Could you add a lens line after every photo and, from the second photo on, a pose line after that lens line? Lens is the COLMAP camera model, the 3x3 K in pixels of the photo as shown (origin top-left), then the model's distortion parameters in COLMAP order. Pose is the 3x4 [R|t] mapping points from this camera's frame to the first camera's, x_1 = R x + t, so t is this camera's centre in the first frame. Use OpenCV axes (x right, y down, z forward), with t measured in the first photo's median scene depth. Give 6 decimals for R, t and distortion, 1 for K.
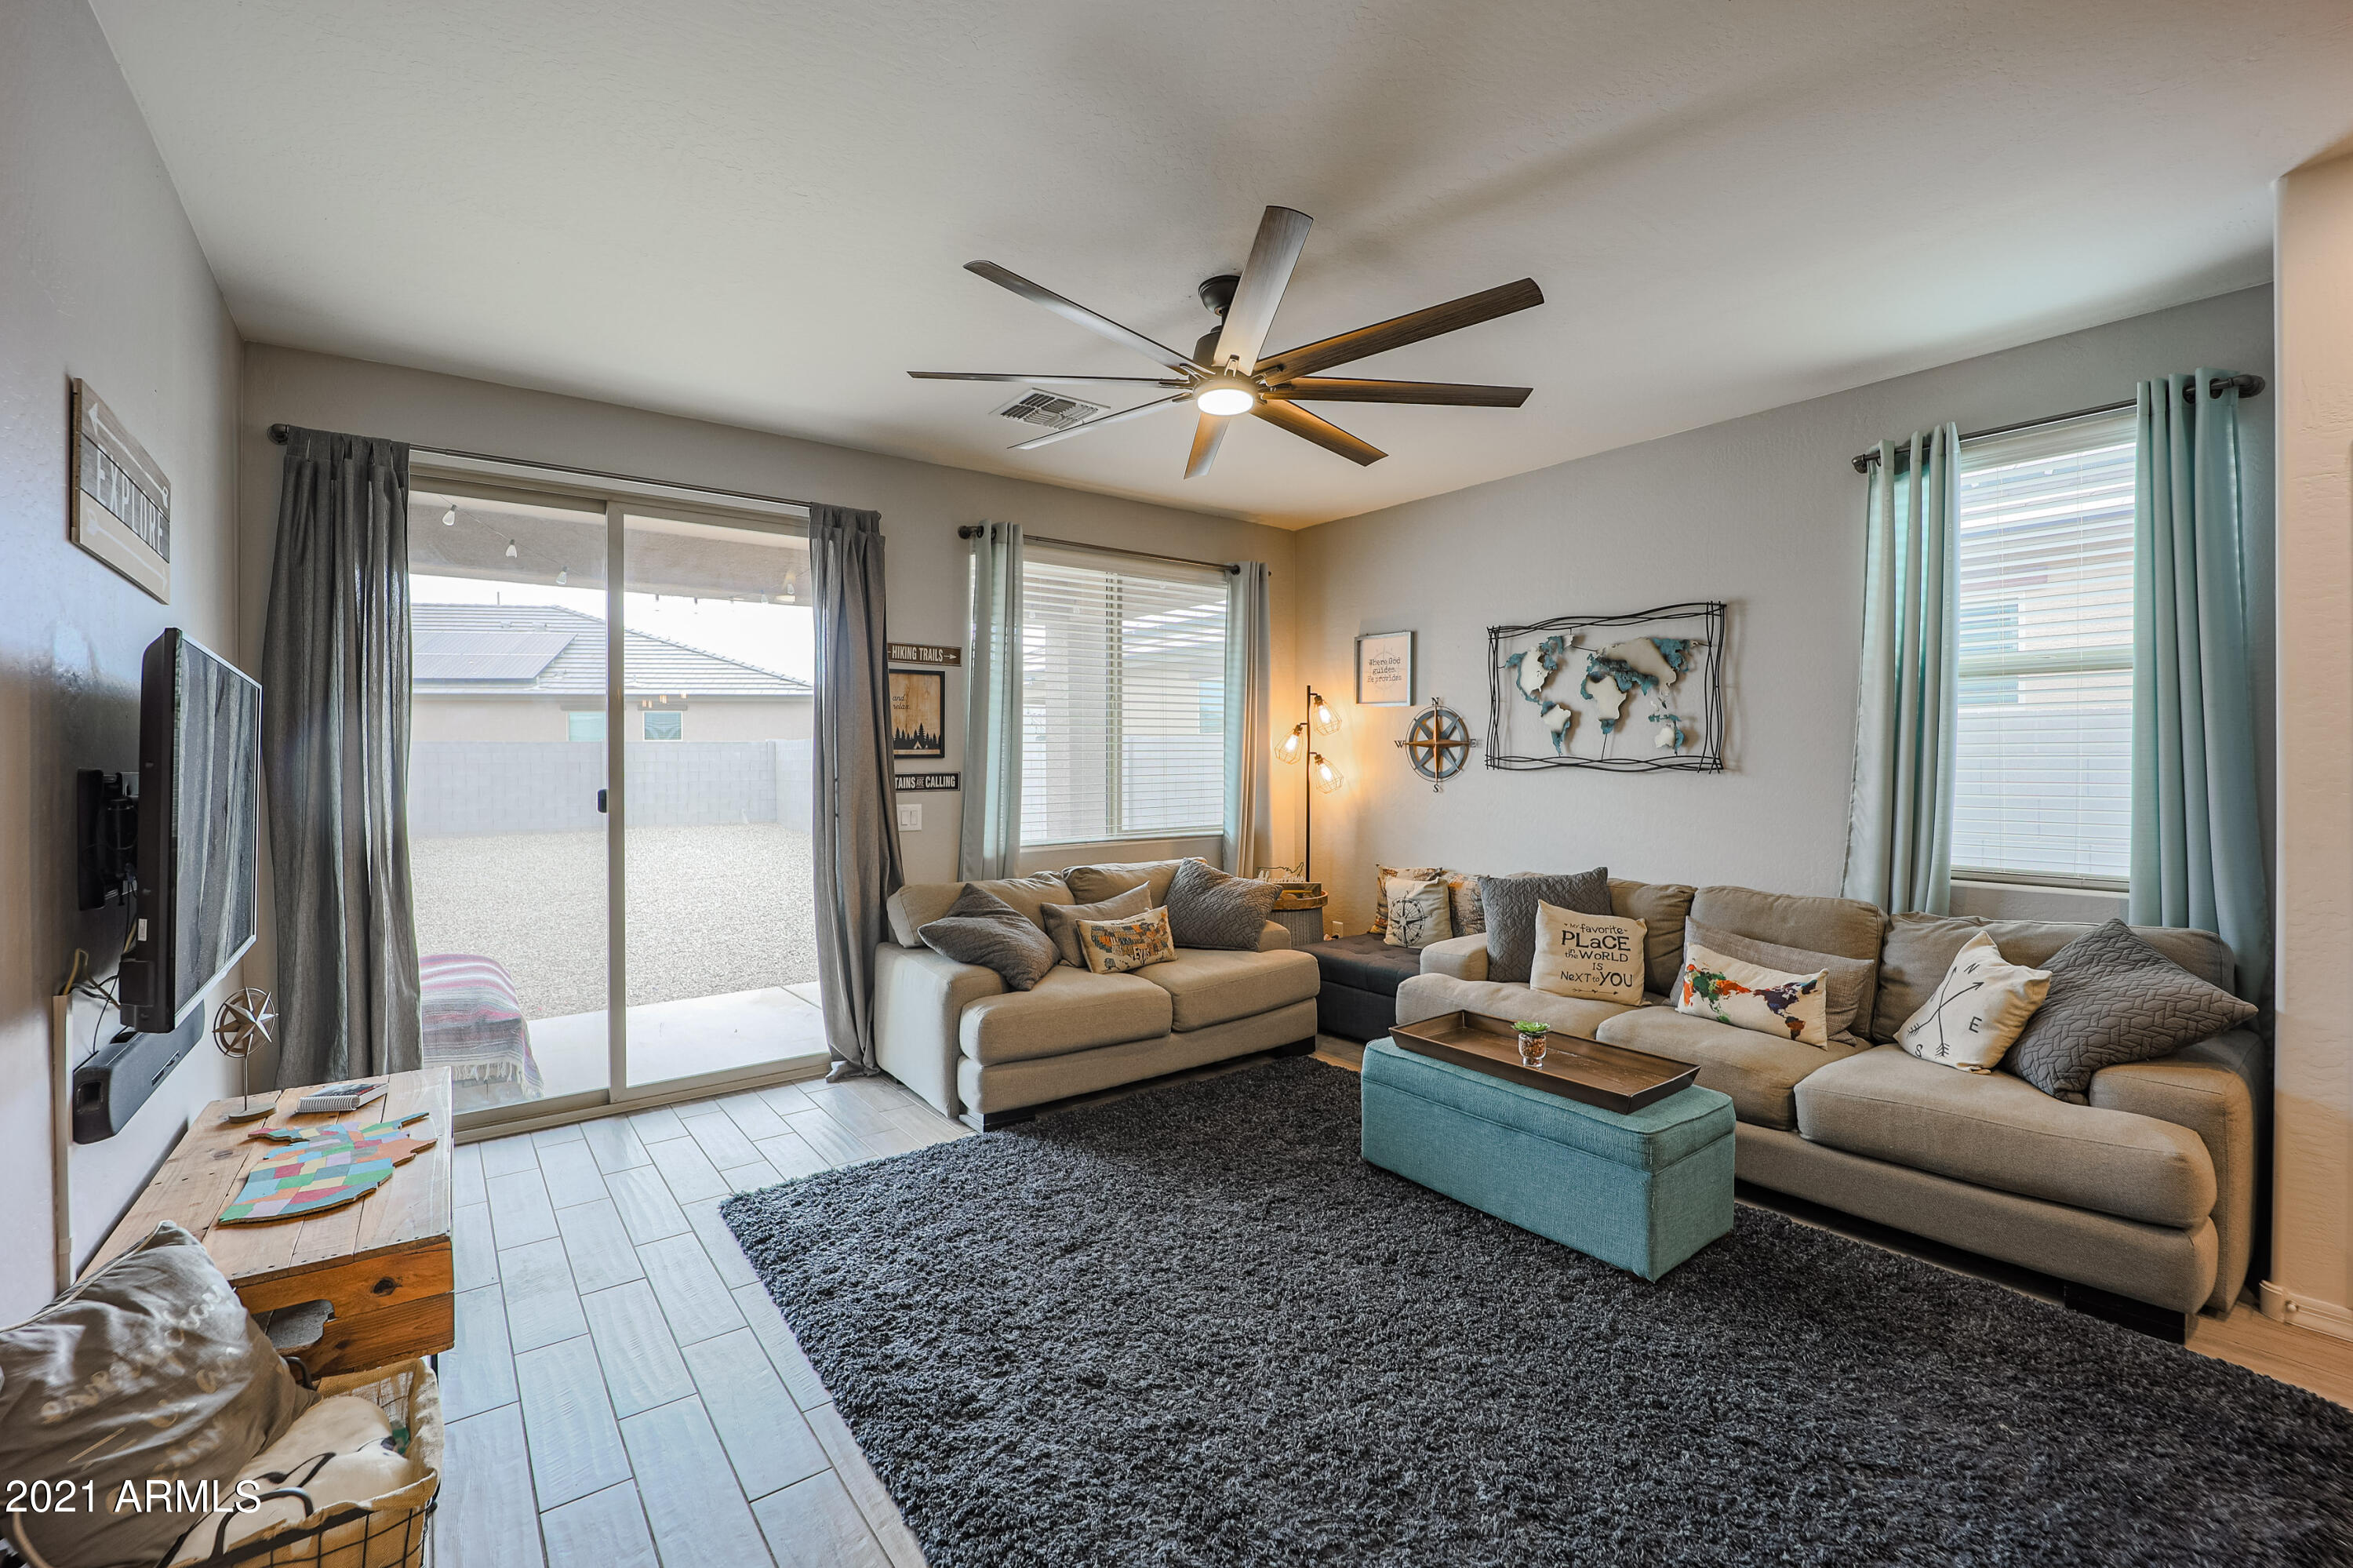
lens RADIAL K [[986.7, 0, 1160.1], [0, 986.7, 757.0], [0, 0, 1]] dist [-0.016885, -0.001833]
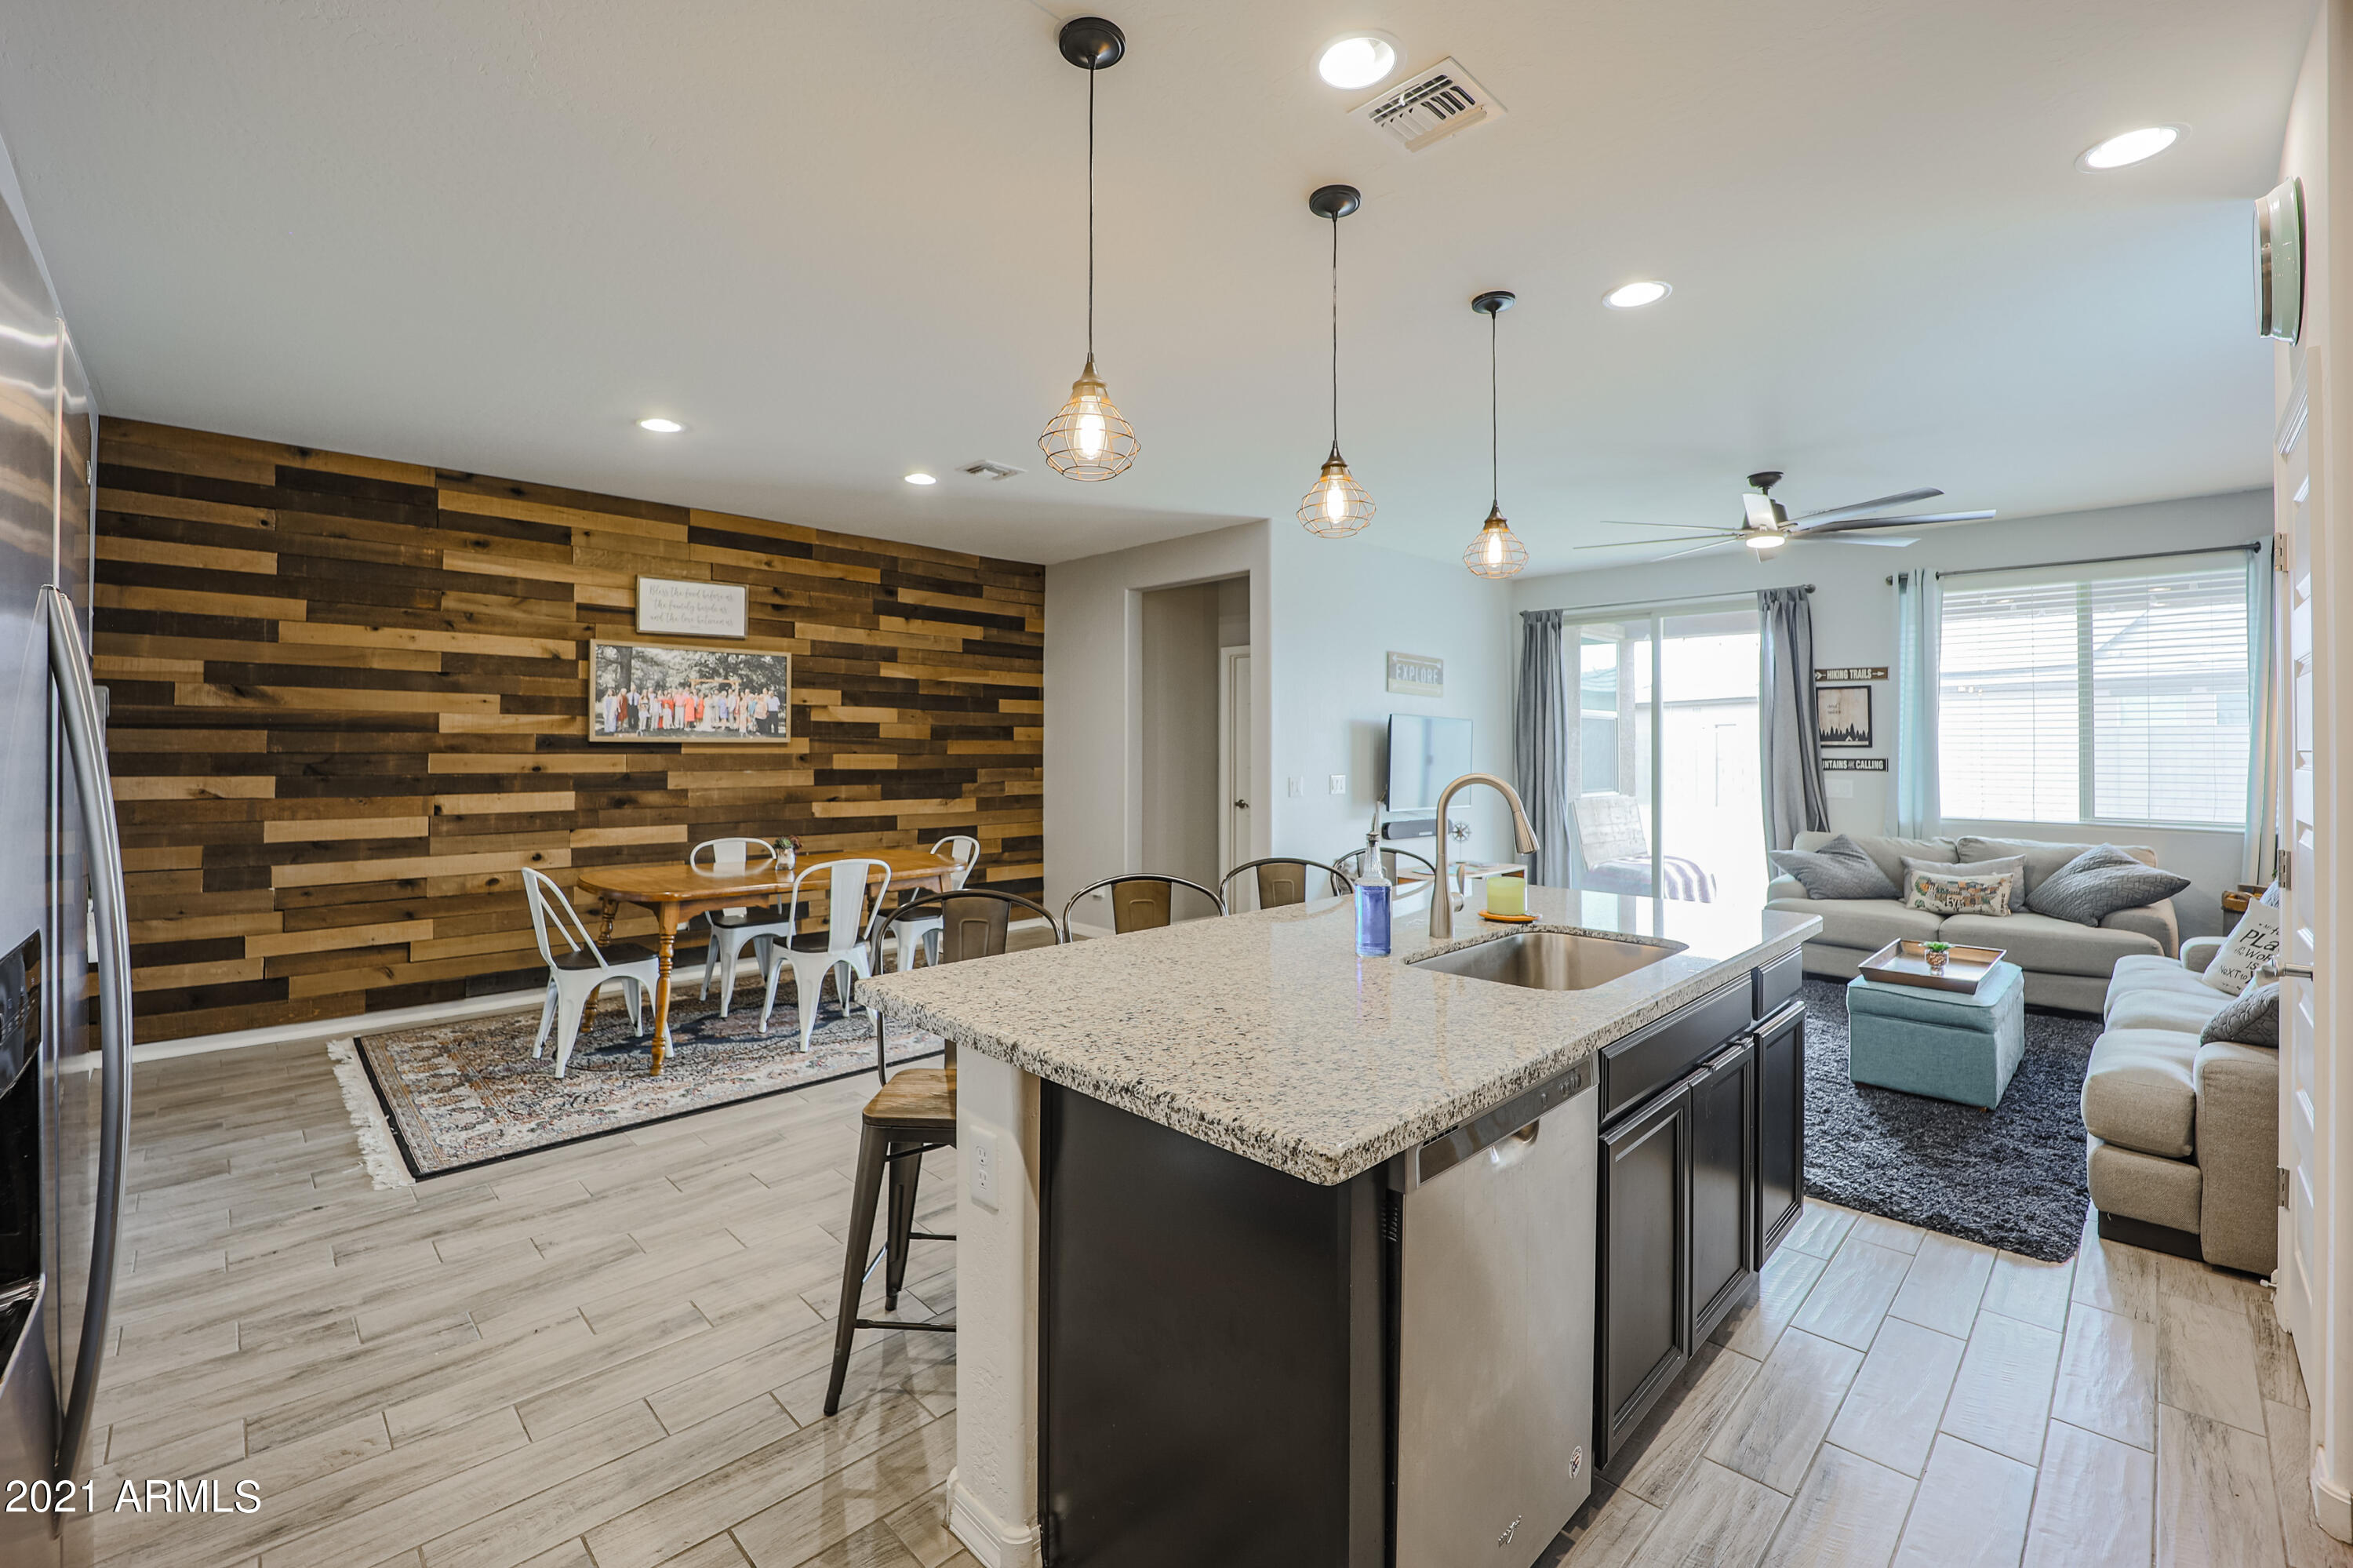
lens RADIAL K [[986.7, 0, 1158.9], [0, 986.7, 732.8], [0, 0, 1]] dist [-0.016885, -0.001833]
pose [[0.120563, -0.006580, -0.992684, 1.074737], [-0.004033, 0.999967, -0.007118, -0.006401], [0.992697, 0.004862, 0.120532, -0.169505]]
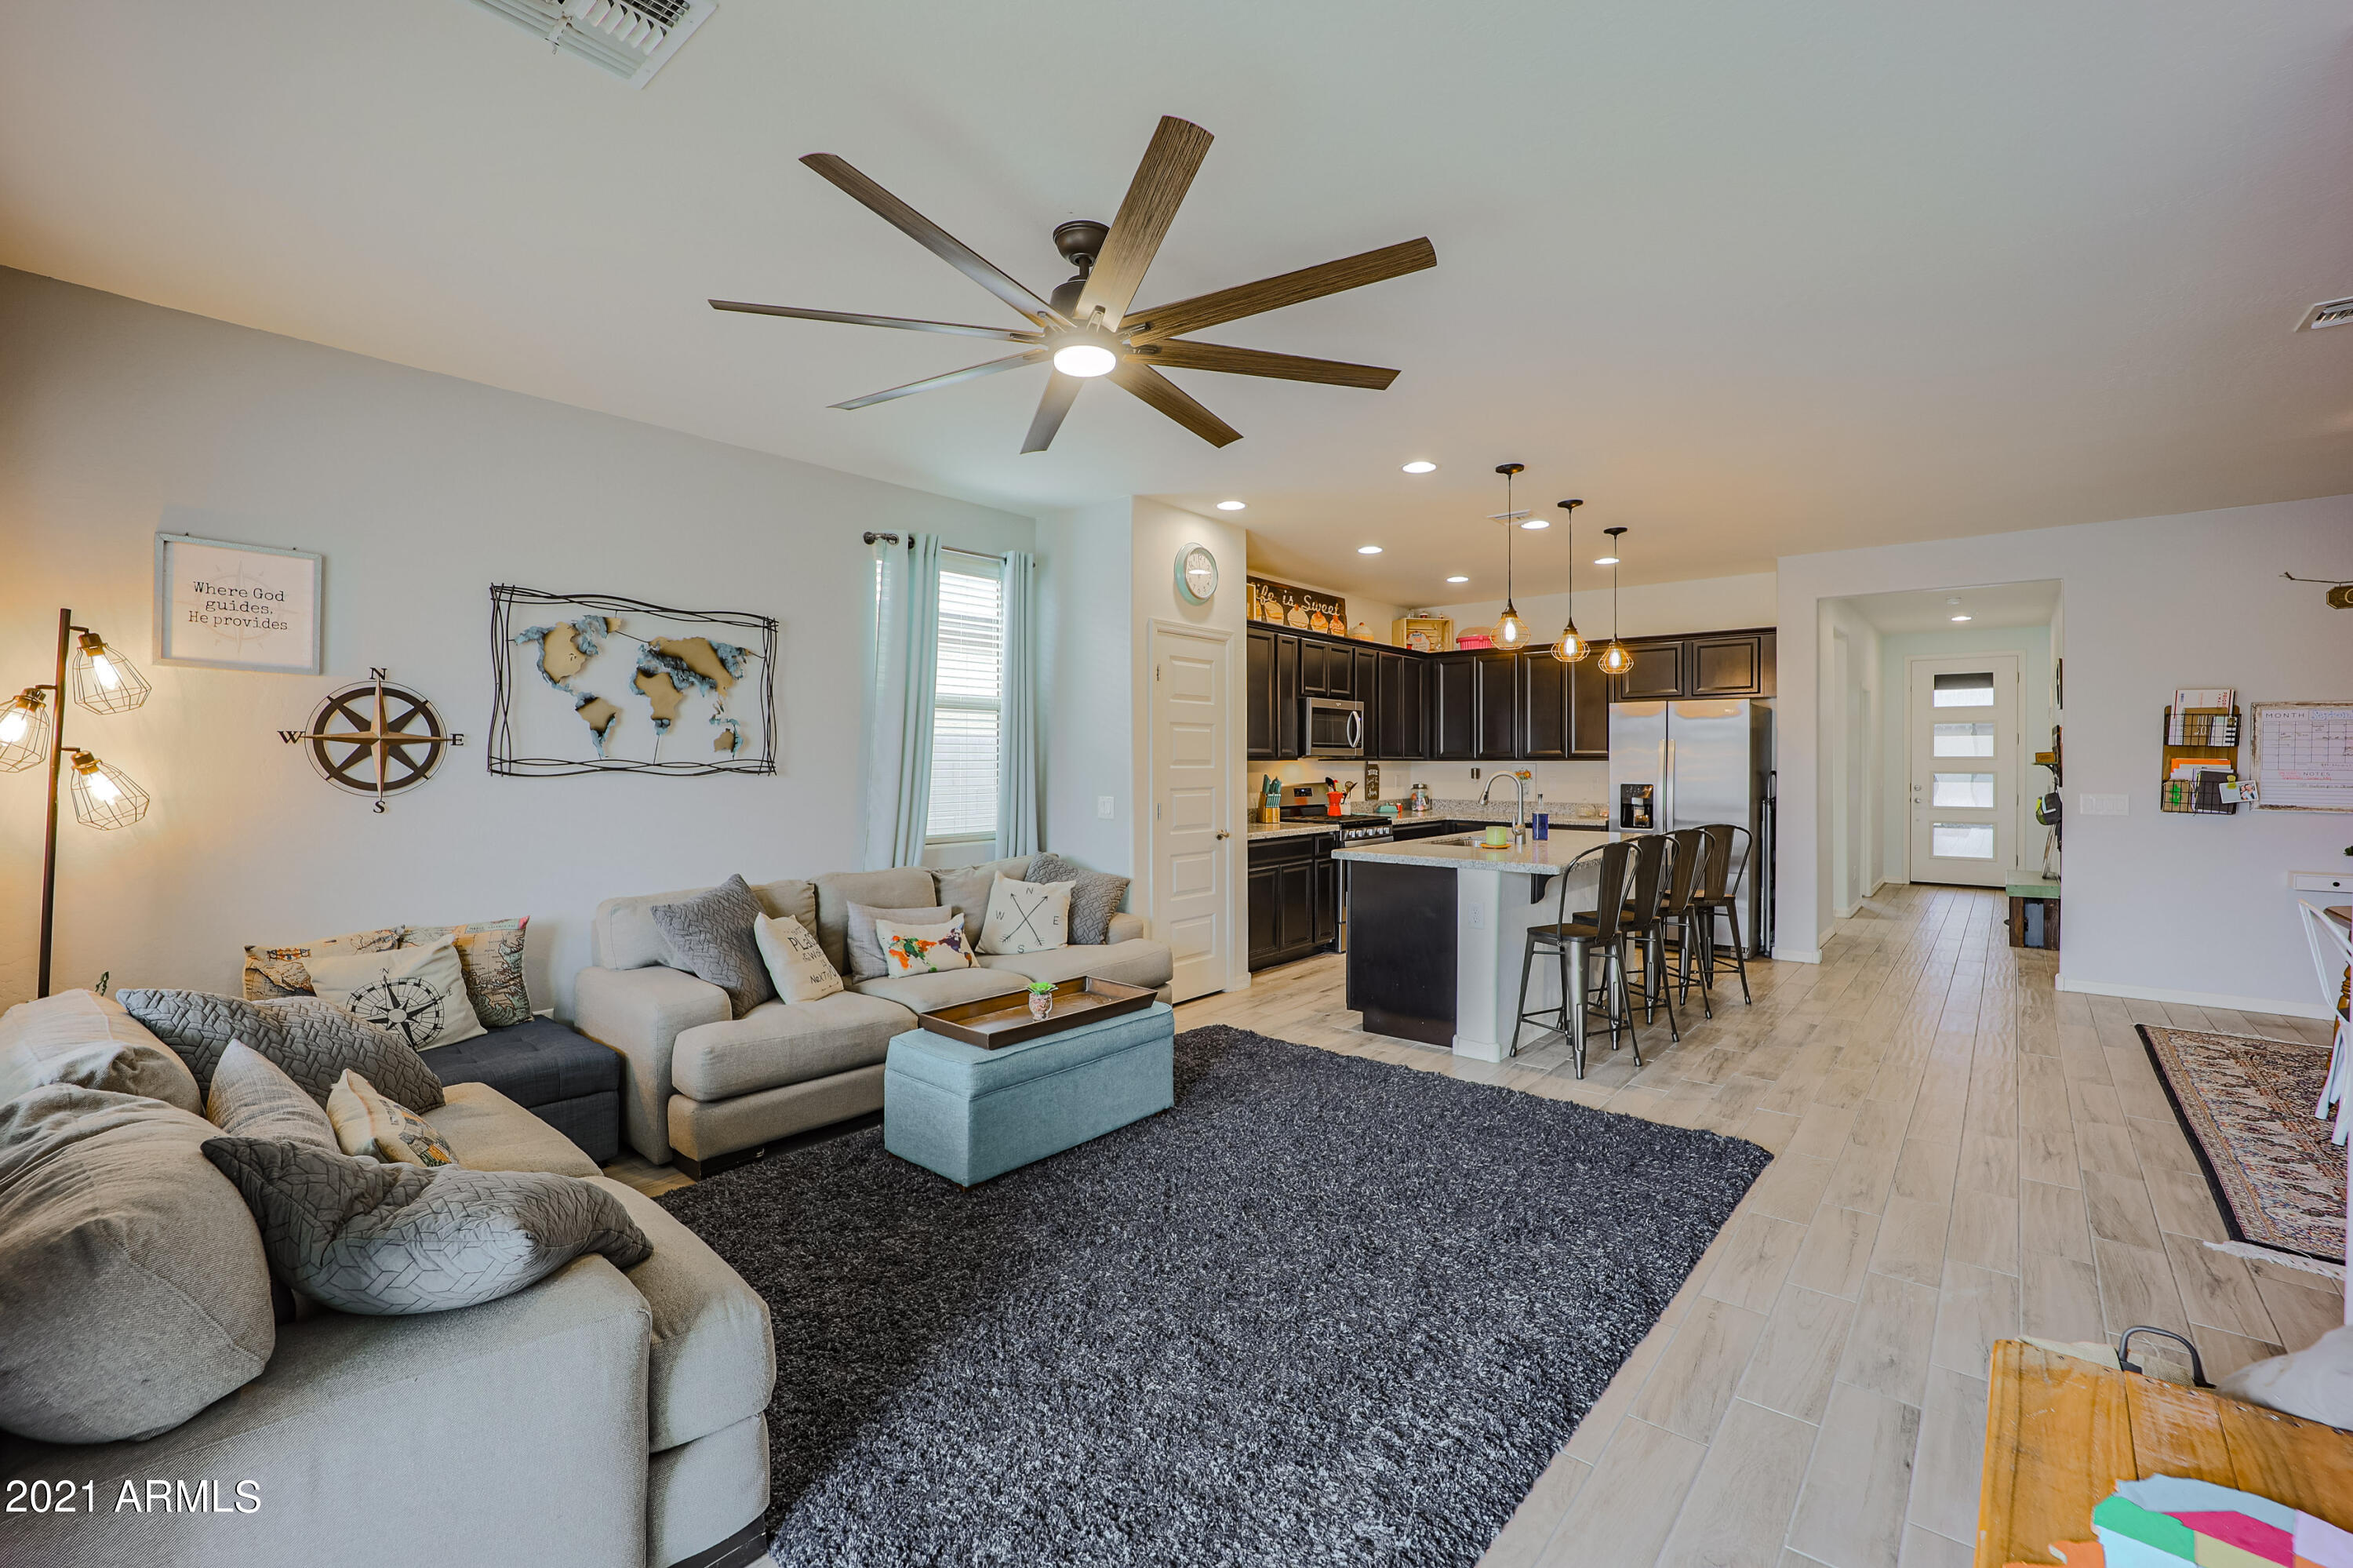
lens RADIAL K [[986.7, 0, 1169.4], [0, 986.7, 759.6], [0, 0, 1]] dist [-0.016885, -0.001833]
pose [[-0.209375, 0.006882, 0.977811, -0.541976], [0.000402, 0.999976, -0.006952, 0.006132], [-0.977835, -0.001063, -0.209372, 0.727594]]
